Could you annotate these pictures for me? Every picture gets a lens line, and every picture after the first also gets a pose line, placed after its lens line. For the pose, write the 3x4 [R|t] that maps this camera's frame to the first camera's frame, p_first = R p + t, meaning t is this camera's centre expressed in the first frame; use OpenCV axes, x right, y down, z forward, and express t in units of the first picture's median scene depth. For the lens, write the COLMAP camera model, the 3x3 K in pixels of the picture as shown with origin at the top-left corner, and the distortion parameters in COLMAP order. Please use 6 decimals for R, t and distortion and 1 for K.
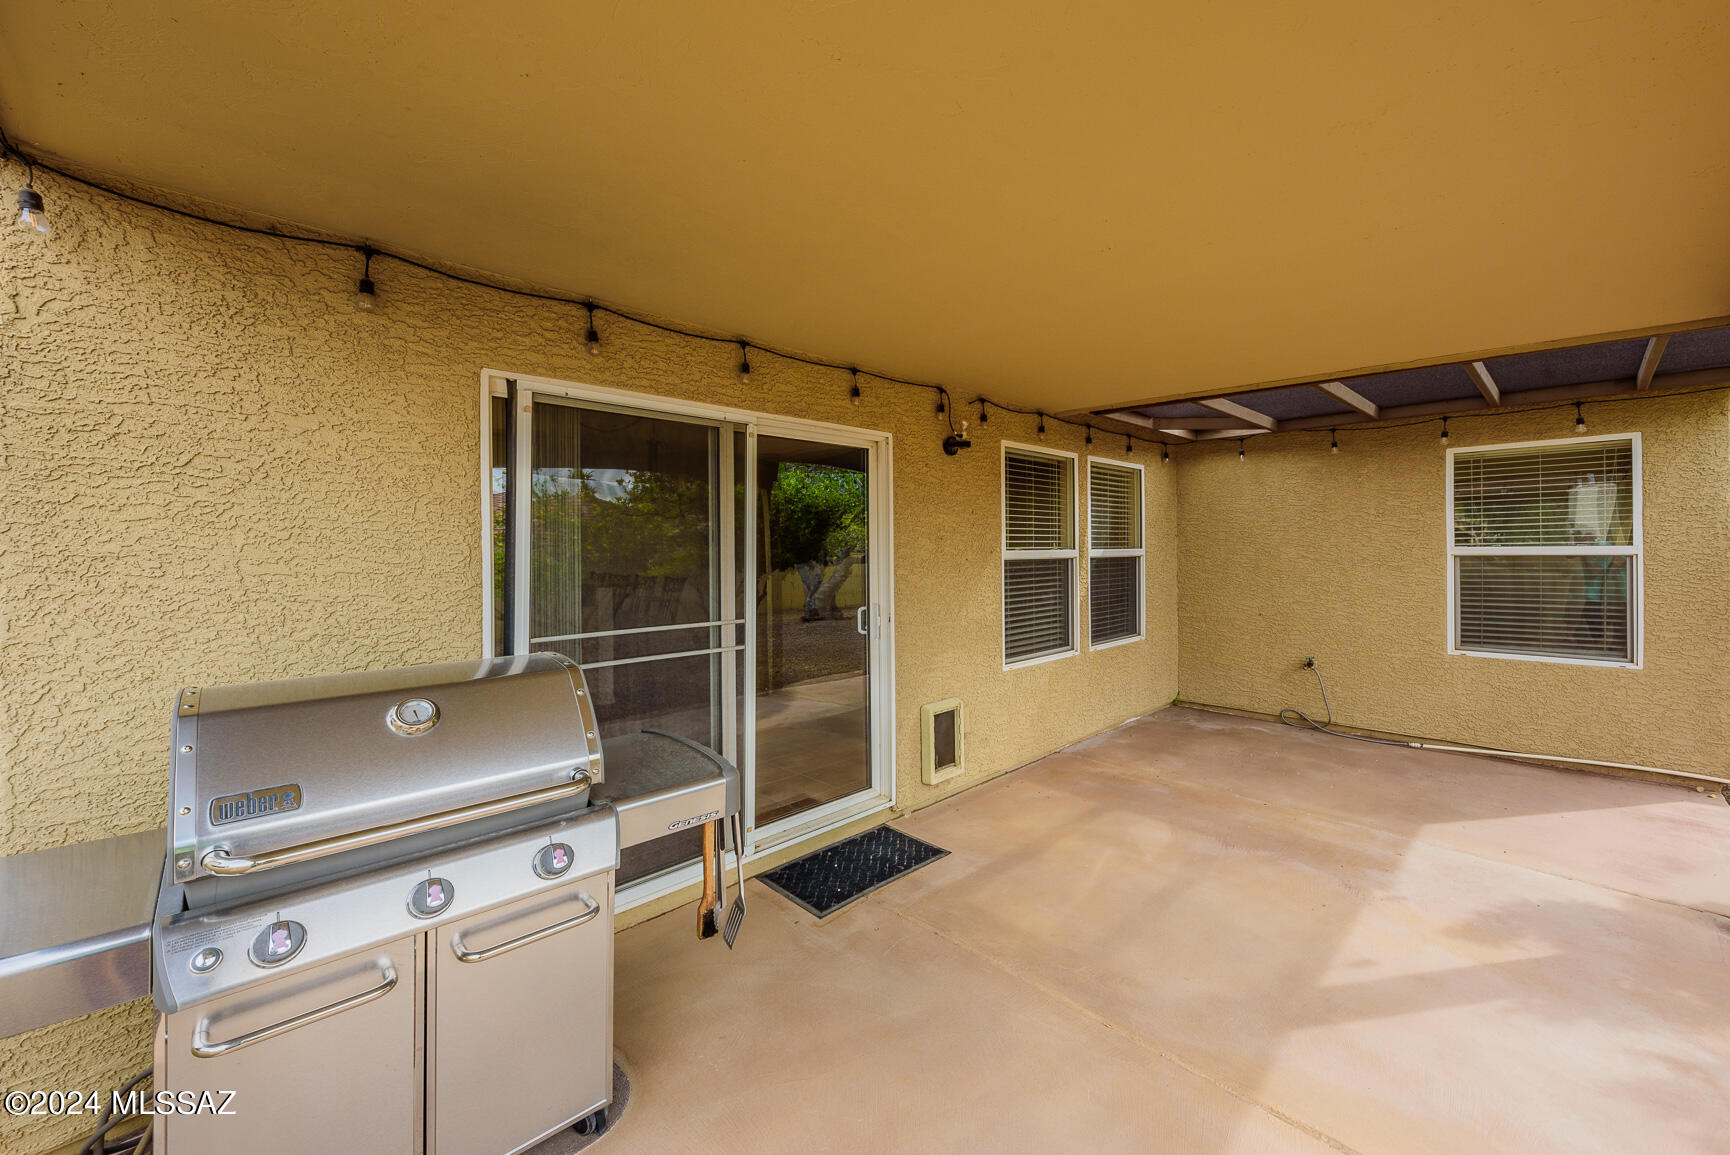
lens RADIAL K [[672.3, 0, 972.0], [0, 672.3, 550.8], [0, 0, 1]] dist [0.001016, -0.000659]
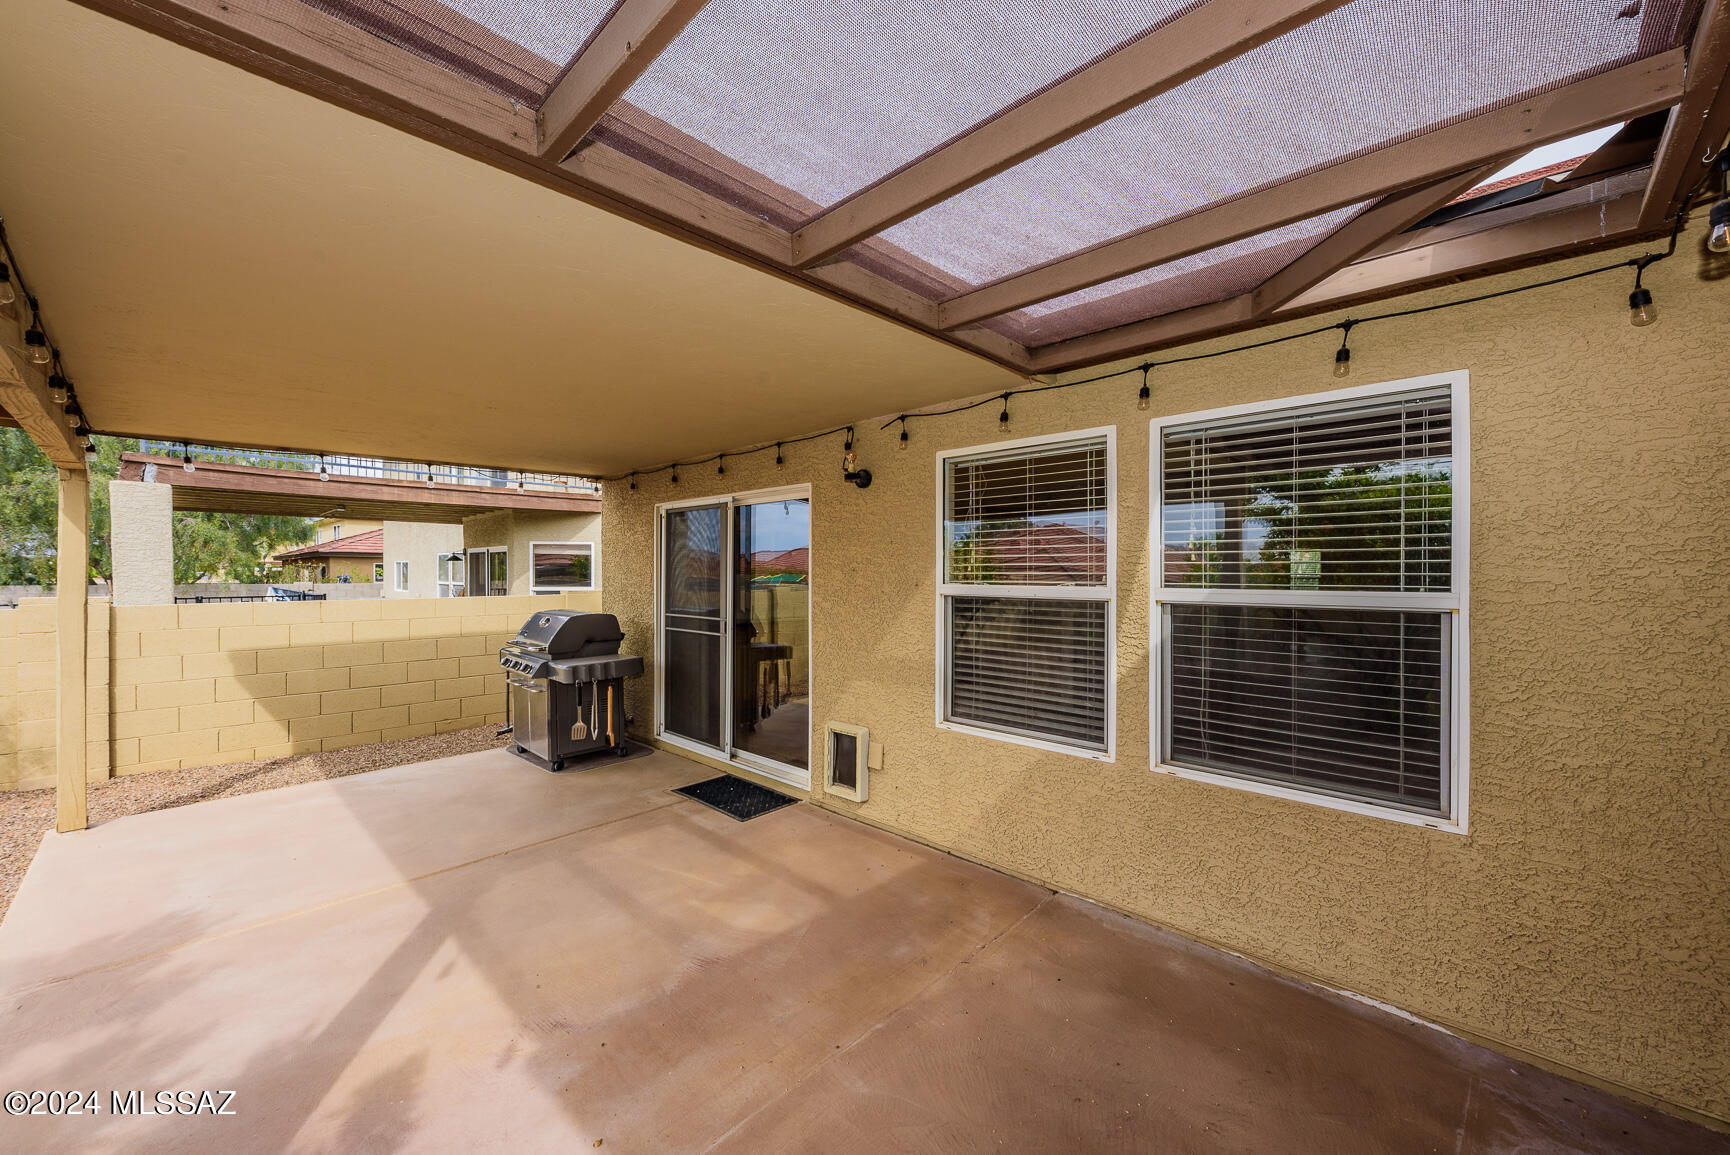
lens RADIAL K [[677.1, 0, 863.6], [0, 677.1, 586.0], [0, 0, 1]] dist [0.001262, 0.000147]
pose [[-0.040613, 0.024799, -0.998867, 1.119375], [-0.009506, 0.999637, 0.025204, -0.022552], [0.999130, 0.010518, -0.040363, 1.178539]]
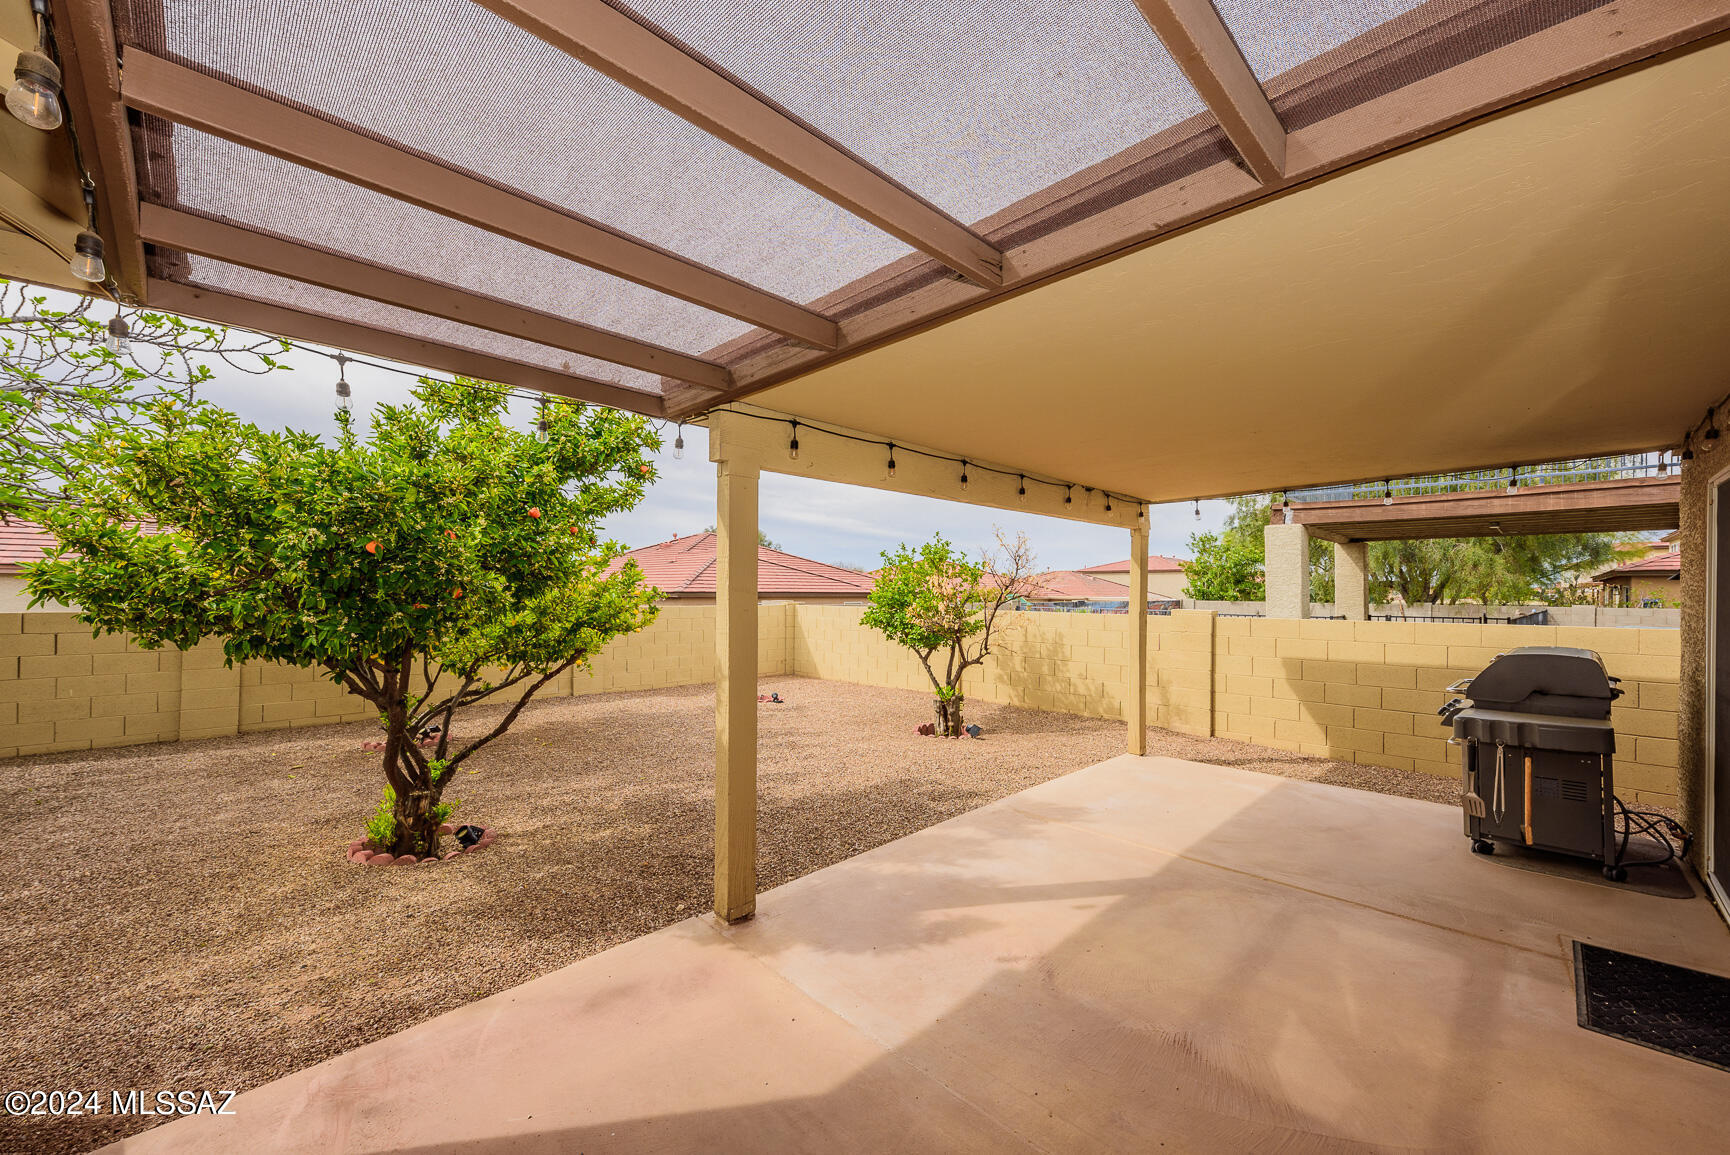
lens RADIAL K [[677.1, 0, 863.6], [0, 677.1, 586.0], [0, 0, 1]] dist [0.001262, 0.000147]
pose [[-0.995917, 0.000055, 0.090274, 0.623277], [0.000184, 0.999999, 0.001416, -0.024732], [-0.090274, 0.001427, -0.995916, 1.662814]]
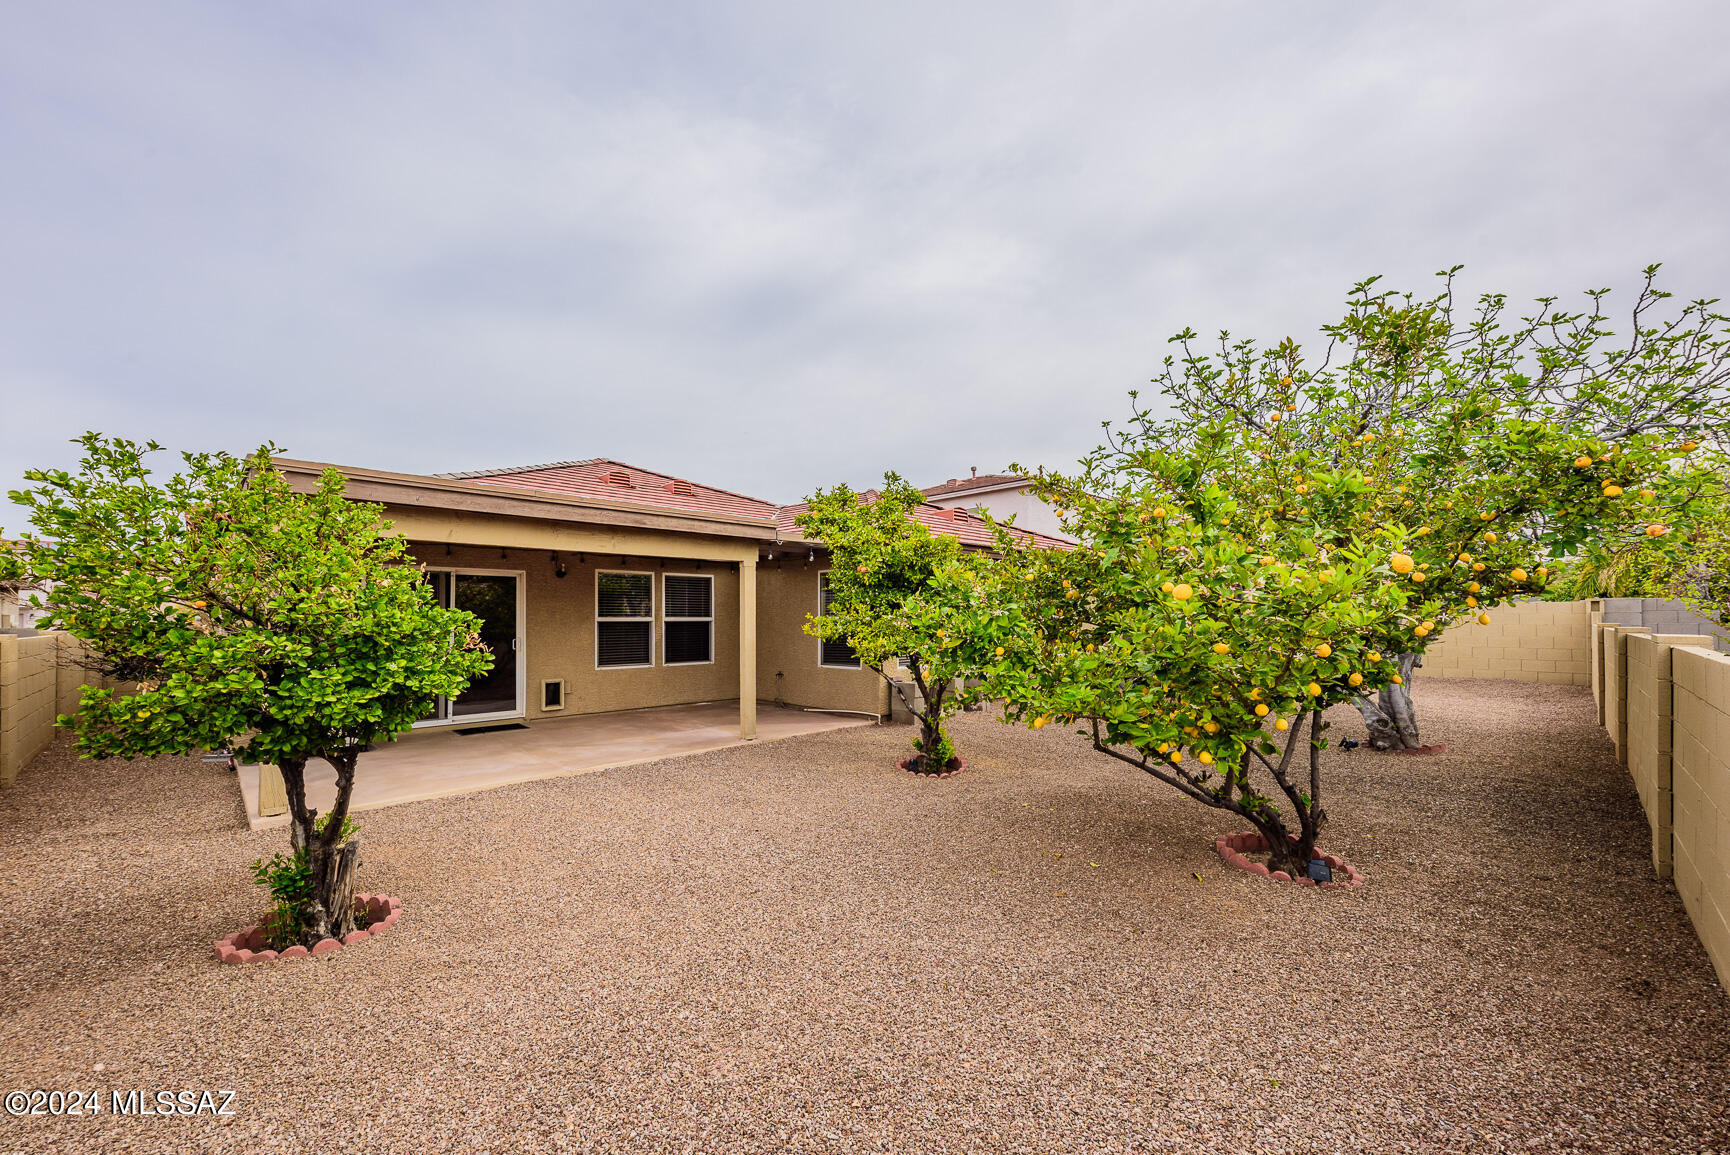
lens RADIAL K [[677.1, 0, 863.6], [0, 677.1, 586.0], [0, 0, 1]] dist [0.001262, 0.000147]
pose [[0.998668, -0.008300, -0.050921, 1.348086], [0.005322, 0.998282, -0.058352, 0.039801], [0.051318, 0.058003, 0.996997, -1.581588]]
